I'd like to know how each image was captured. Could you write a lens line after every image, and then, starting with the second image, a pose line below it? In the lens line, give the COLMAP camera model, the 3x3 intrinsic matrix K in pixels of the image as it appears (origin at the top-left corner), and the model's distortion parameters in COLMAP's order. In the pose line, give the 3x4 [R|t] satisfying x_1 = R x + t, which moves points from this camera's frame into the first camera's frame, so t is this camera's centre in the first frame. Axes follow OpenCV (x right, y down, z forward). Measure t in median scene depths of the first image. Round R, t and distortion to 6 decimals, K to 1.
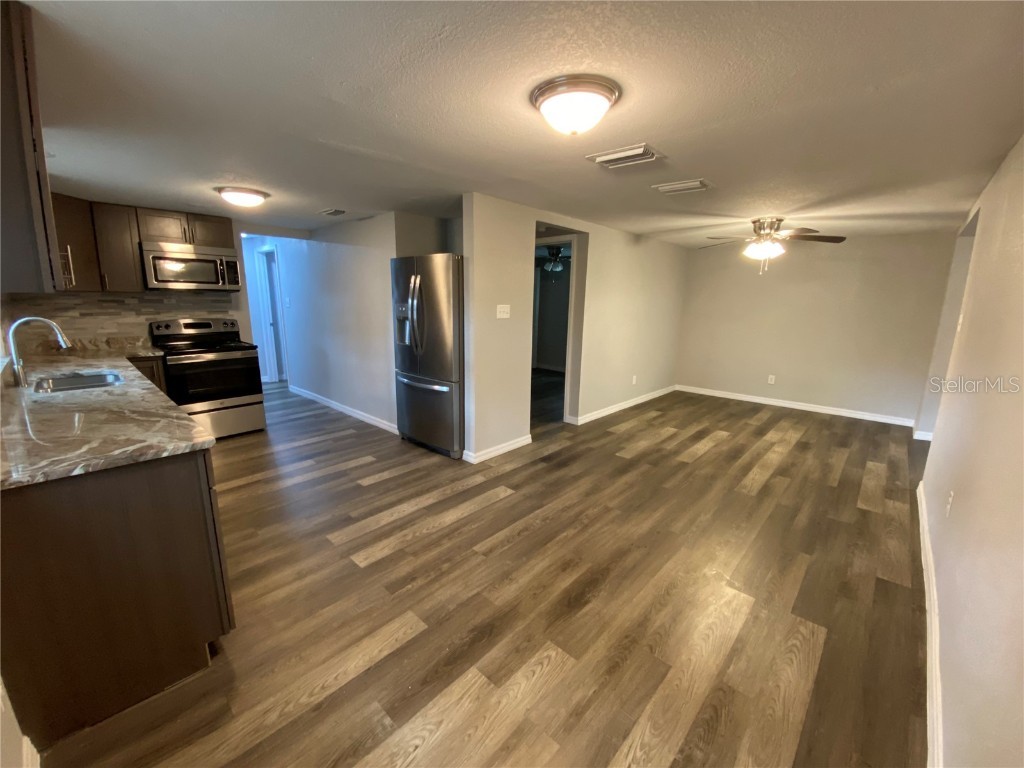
lens RADIAL K [[413.7, 0, 512.0], [0, 413.7, 384.0], [0, 0, 1]] dist [0.024466, -0.024311]
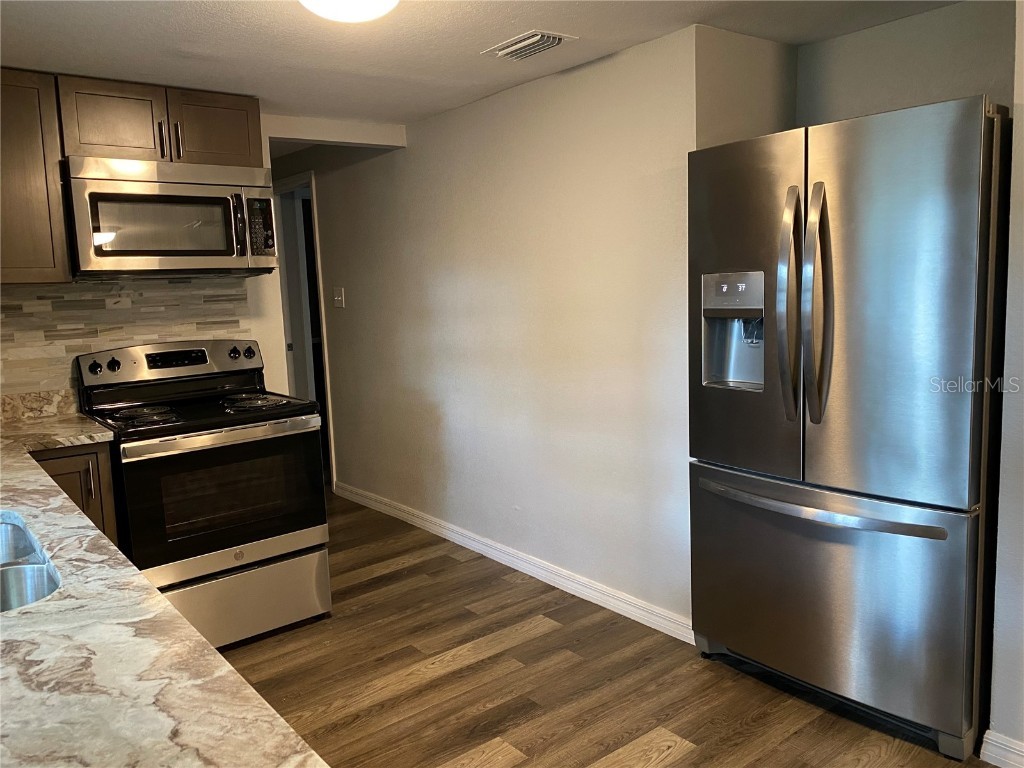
lens RADIAL K [[776.7, 0, 501.5], [0, 776.7, 383.8], [0, 0, 1]] dist [0.090803, -0.138717]
pose [[0.984844, -0.032464, -0.170376, -0.352204], [0.020434, 0.997203, -0.071890, -0.061286], [0.172234, 0.067319, 0.982753, 0.333864]]
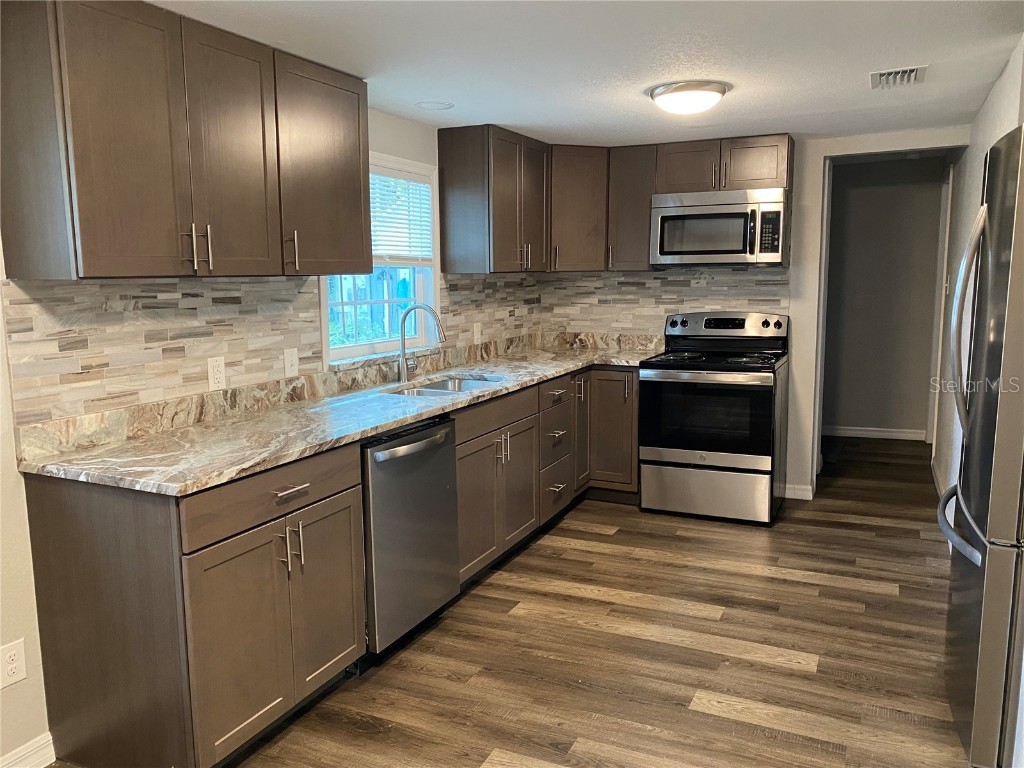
lens RADIAL K [[767.8, 0, 513.6], [0, 767.8, 379.6], [0, 0, 1]] dist [0.071408, -0.135070]
pose [[0.293096, 0.113205, -0.949357, 0.258396], [-0.177317, 0.982175, 0.062375, -0.088042], [0.939496, 0.150056, 0.307944, 0.441929]]
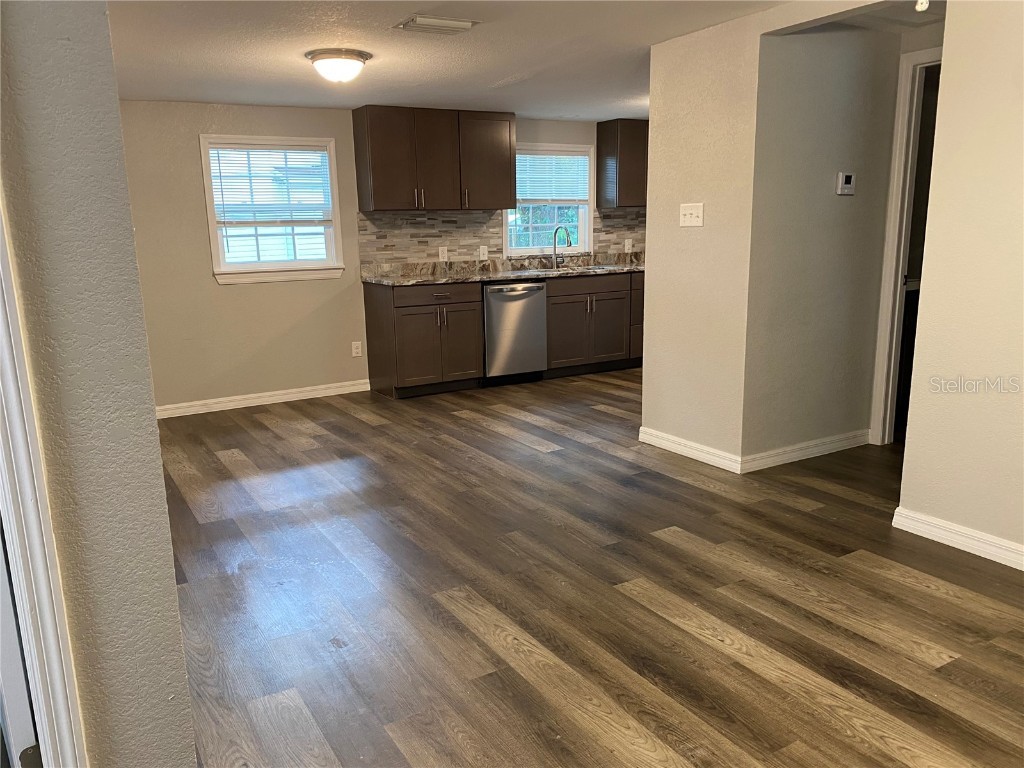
lens RADIAL K [[777.3, 0, 502.0], [0, 777.3, 391.9], [0, 0, 1]] dist [0.090996, -0.115493]
pose [[-0.289493, 0.191745, -0.937778, 1.124611], [-0.174097, 0.952840, 0.248569, -0.159232], [0.941214, 0.235224, -0.242458, 1.024039]]
